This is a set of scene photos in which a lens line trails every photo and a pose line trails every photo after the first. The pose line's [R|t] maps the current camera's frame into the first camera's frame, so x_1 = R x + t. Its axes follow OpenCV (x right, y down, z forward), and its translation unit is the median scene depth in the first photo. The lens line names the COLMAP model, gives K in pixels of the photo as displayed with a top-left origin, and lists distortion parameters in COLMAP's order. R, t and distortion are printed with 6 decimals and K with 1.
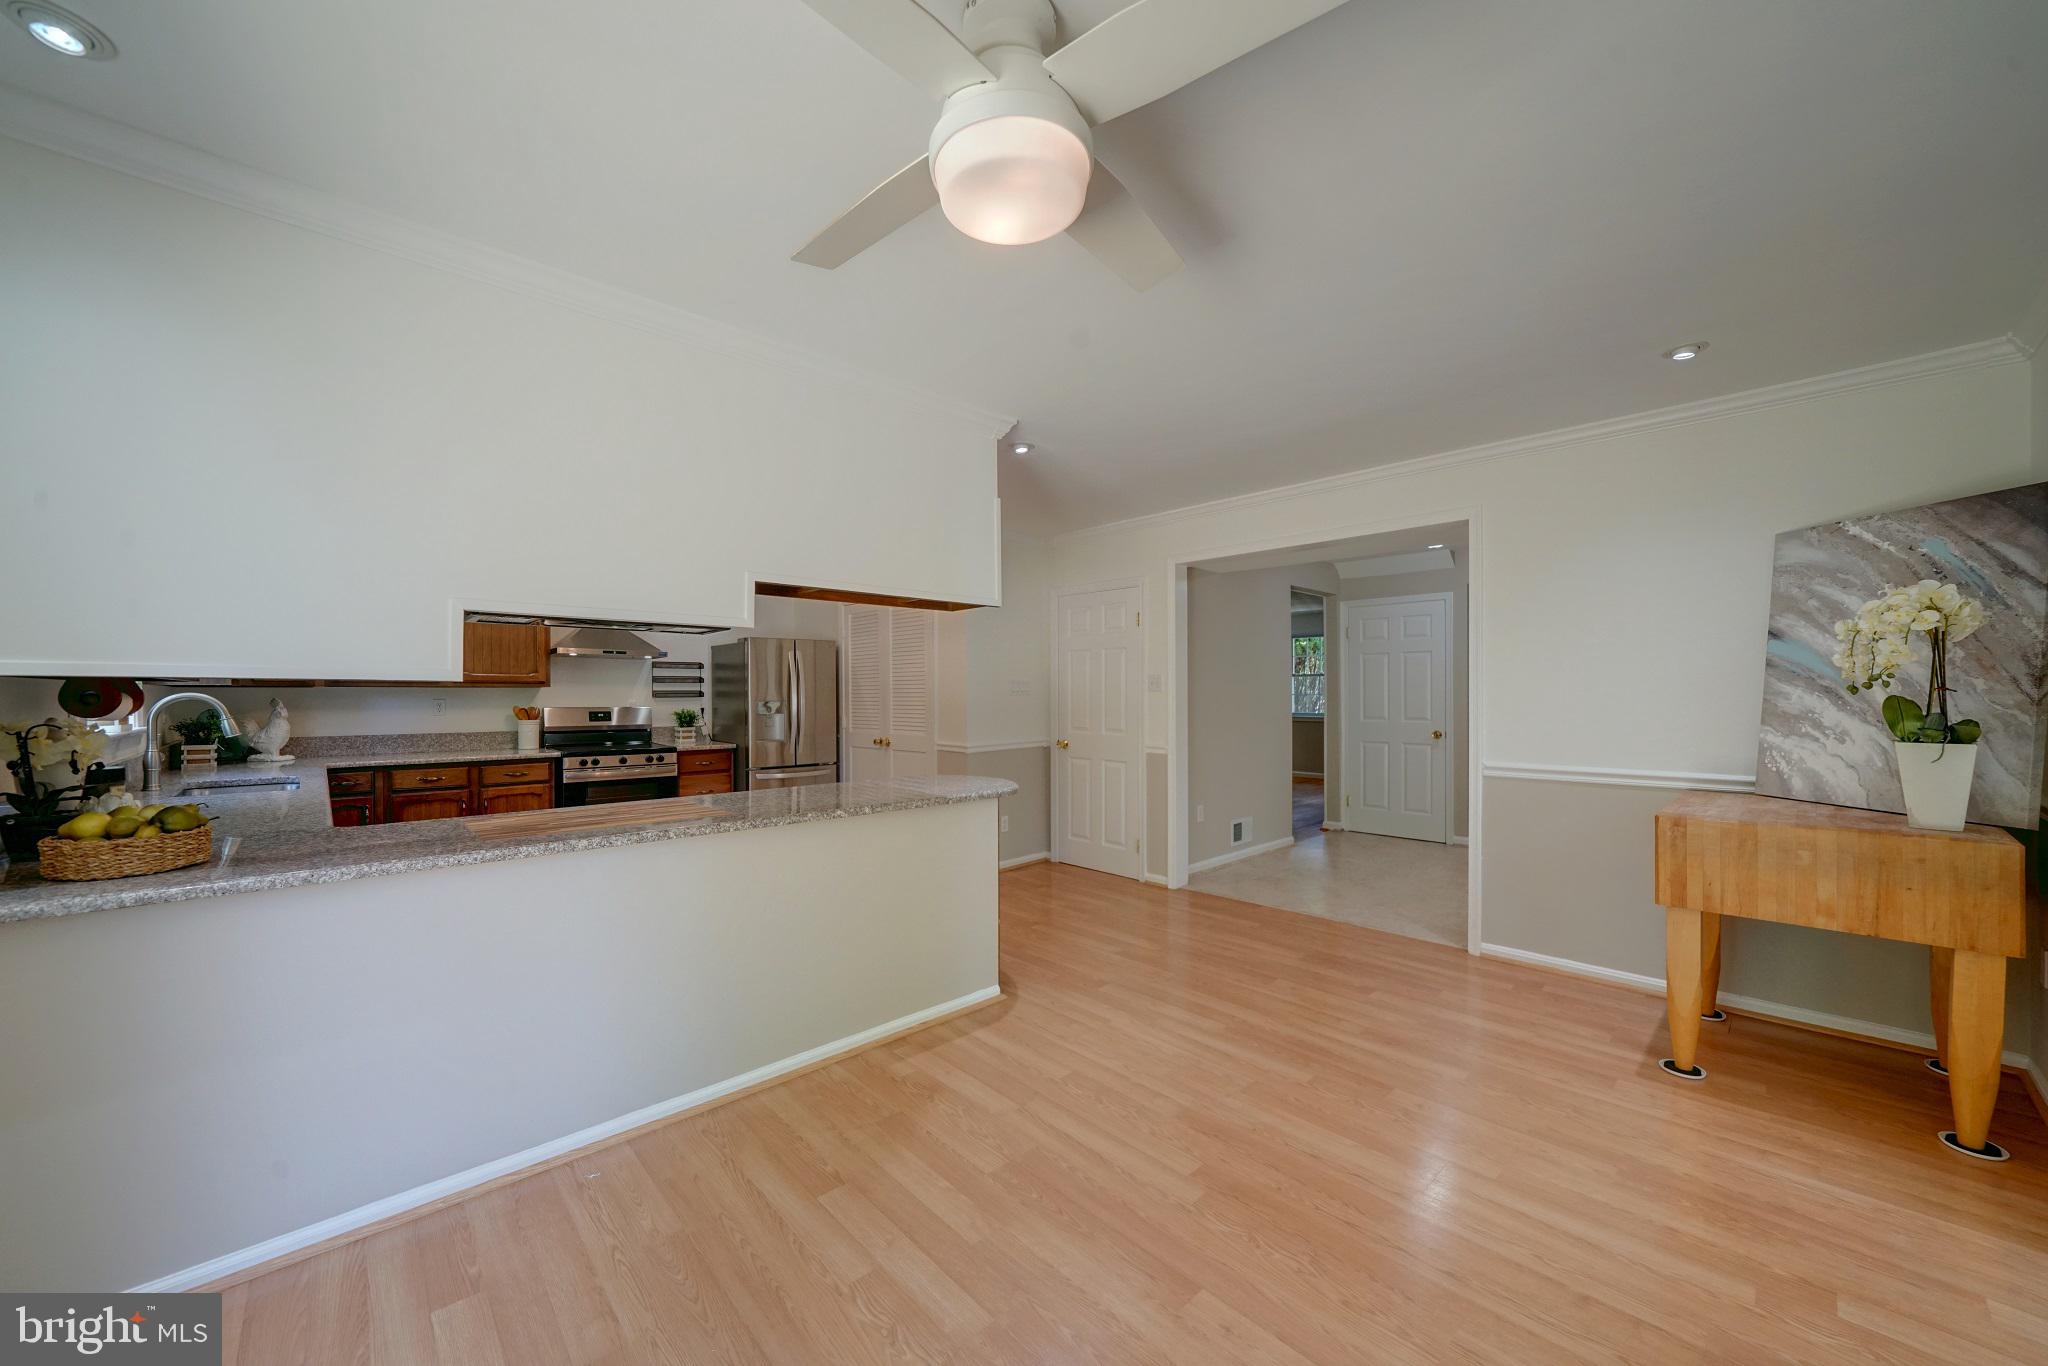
lens RADIAL K [[753.2, 0, 1016.6], [0, 753.2, 696.1], [0, 0, 1]] dist [-0.018623, 0.002480]
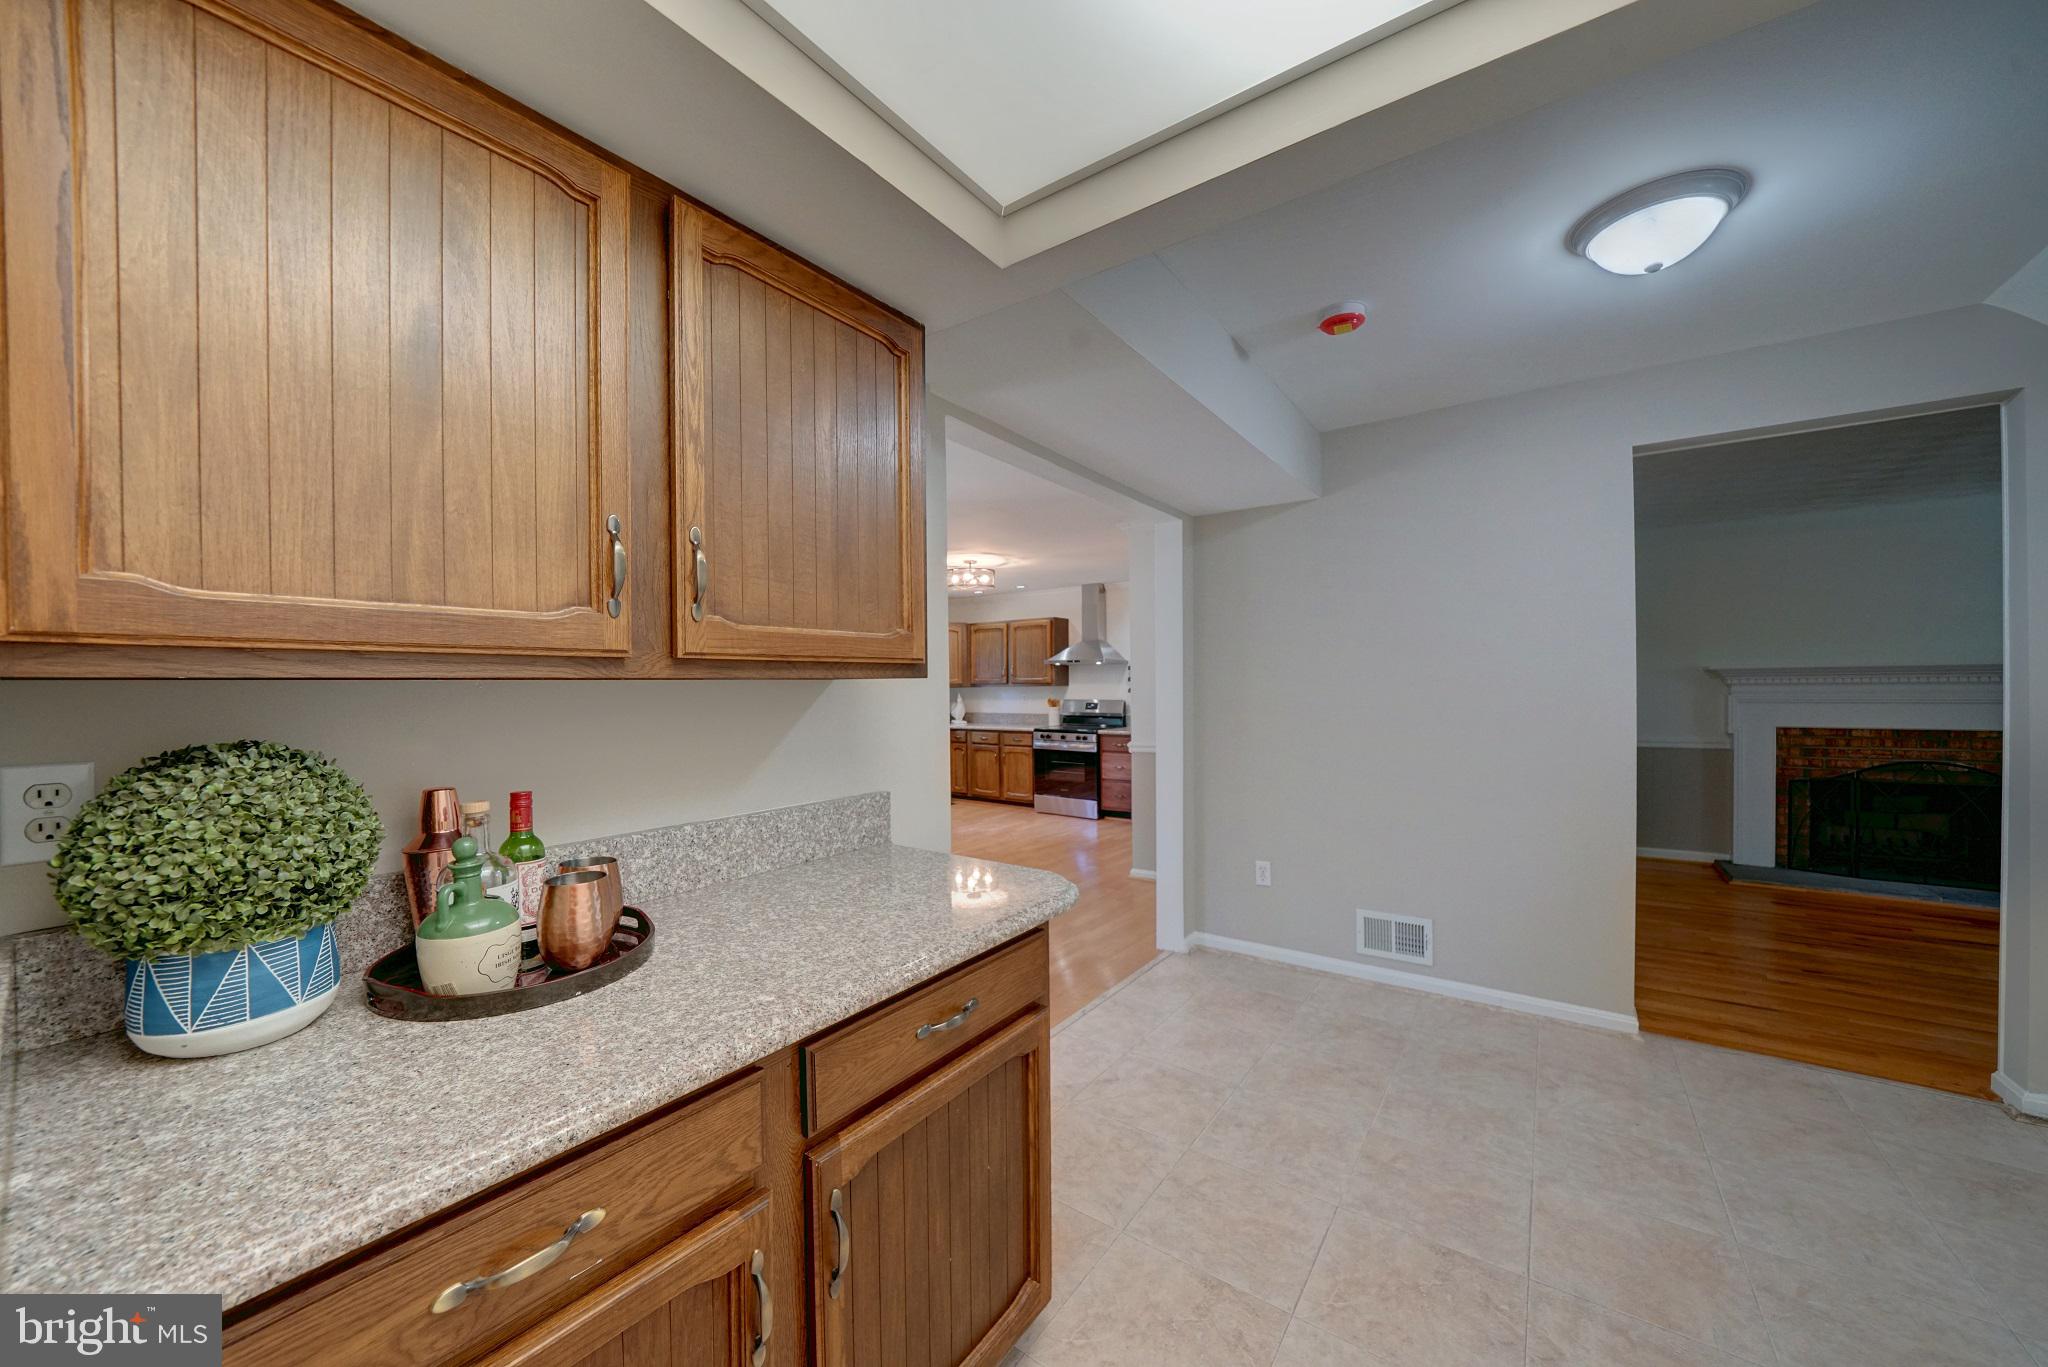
lens RADIAL K [[728.9, 0, 1020.6], [0, 728.9, 688.1], [0, 0, 1]] dist [-0.013278, 0.000076]
pose [[0.185197, 0.000880, -0.982701, 0.952847], [0.002667, 0.999995, 0.001398, -0.011386], [0.982698, -0.002880, 0.185194, 0.756150]]
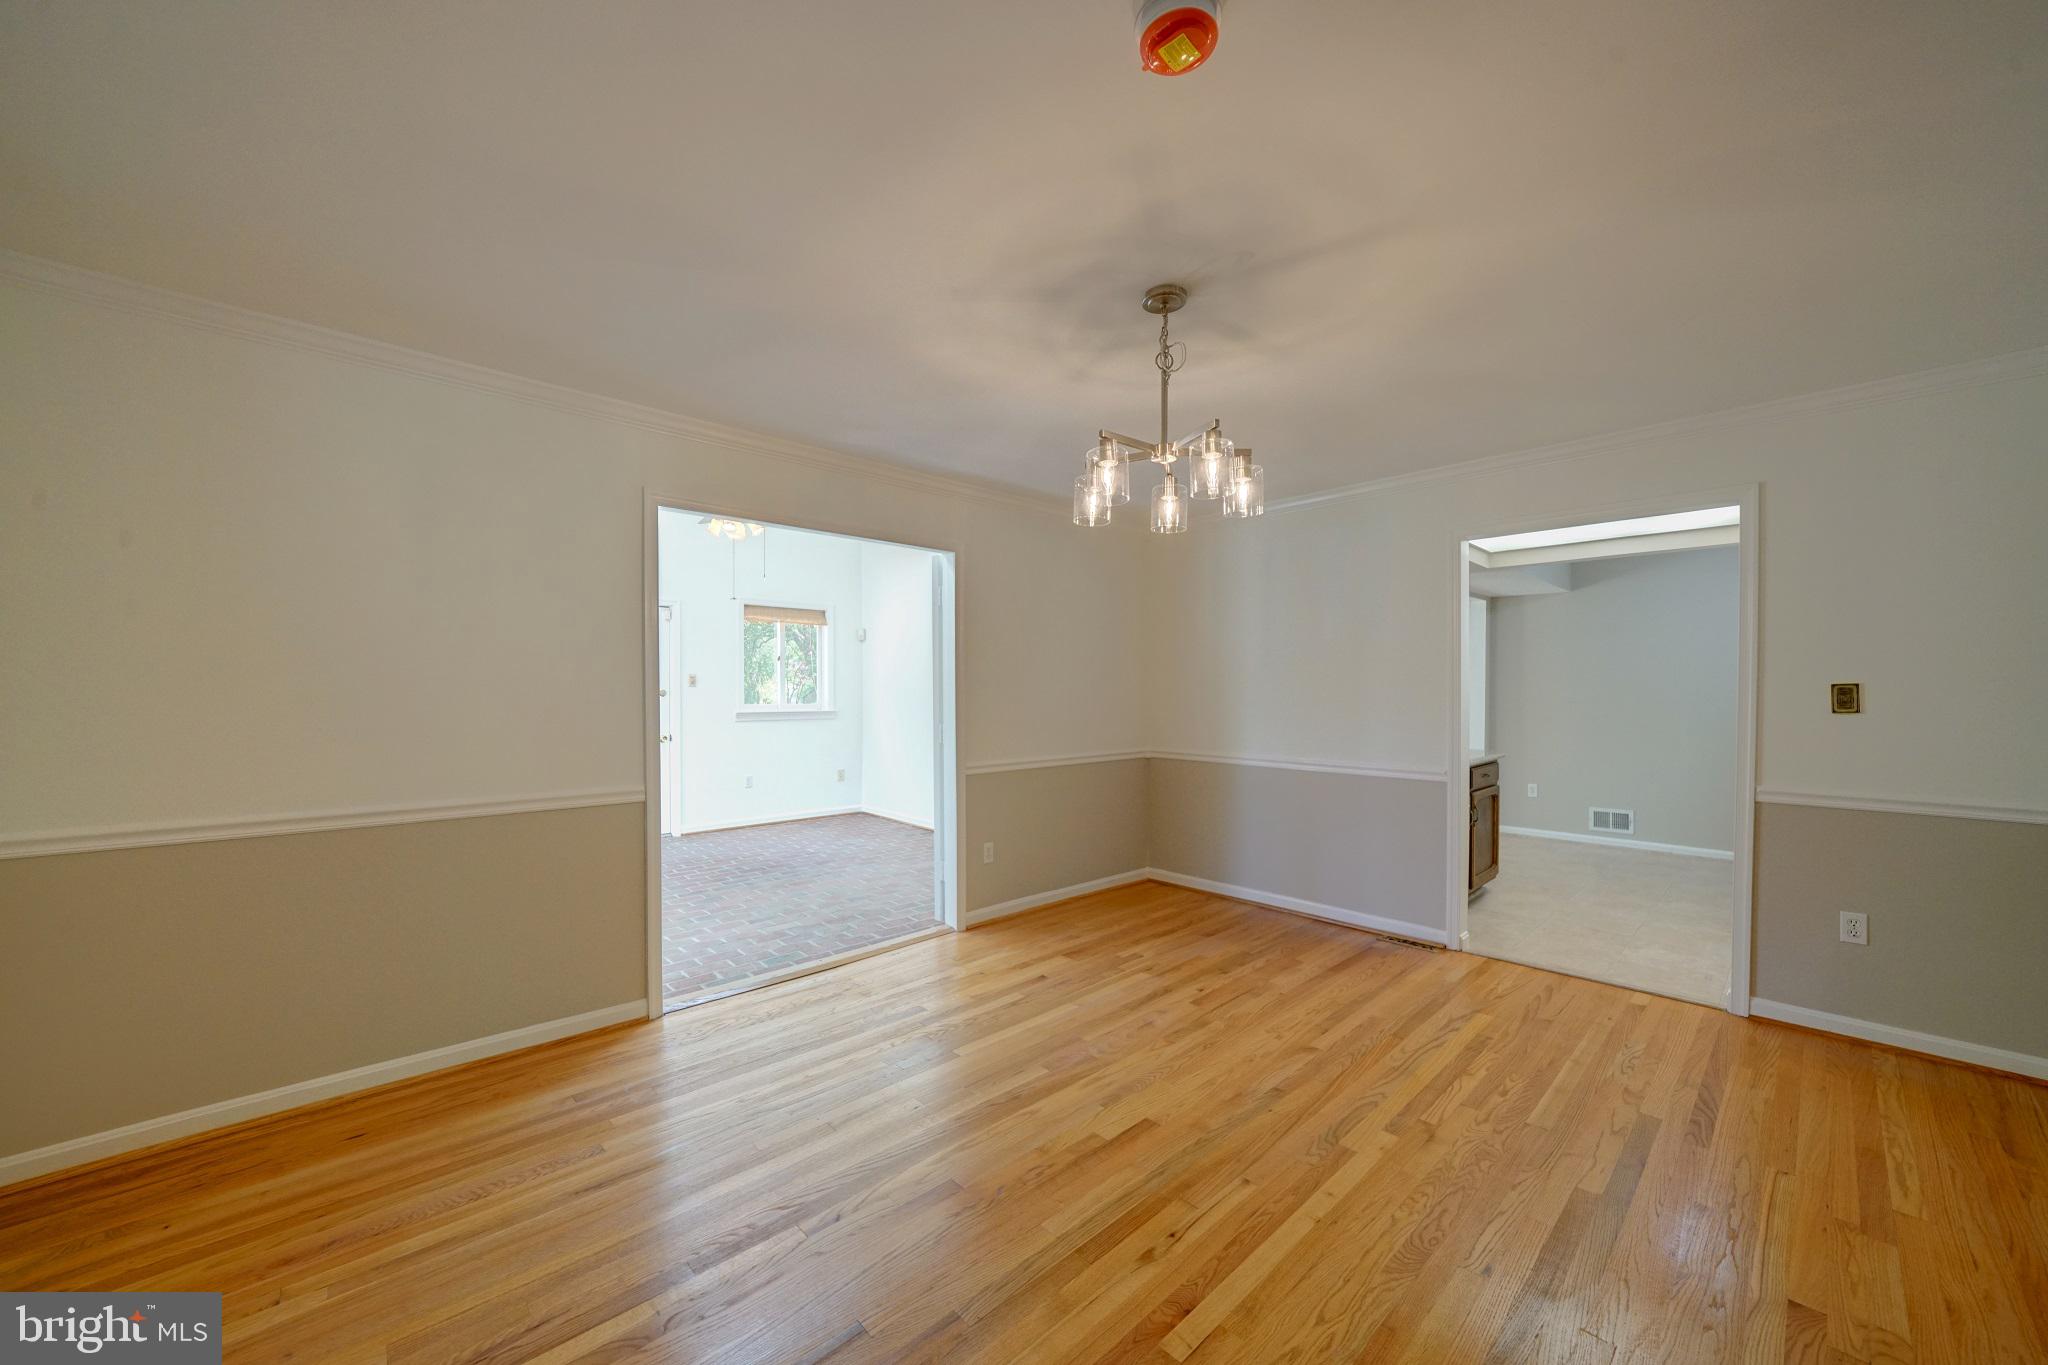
lens RADIAL K [[741.7, 0, 1014.5], [0, 741.7, 695.5], [0, 0, 1]] dist [-0.014765, 0.000307]
pose [[-0.018879, 0.012549, -0.999743, 1.686520], [-0.003701, 0.999913, 0.012622, -0.015287], [0.999815, 0.003938, -0.018831, 0.176658]]
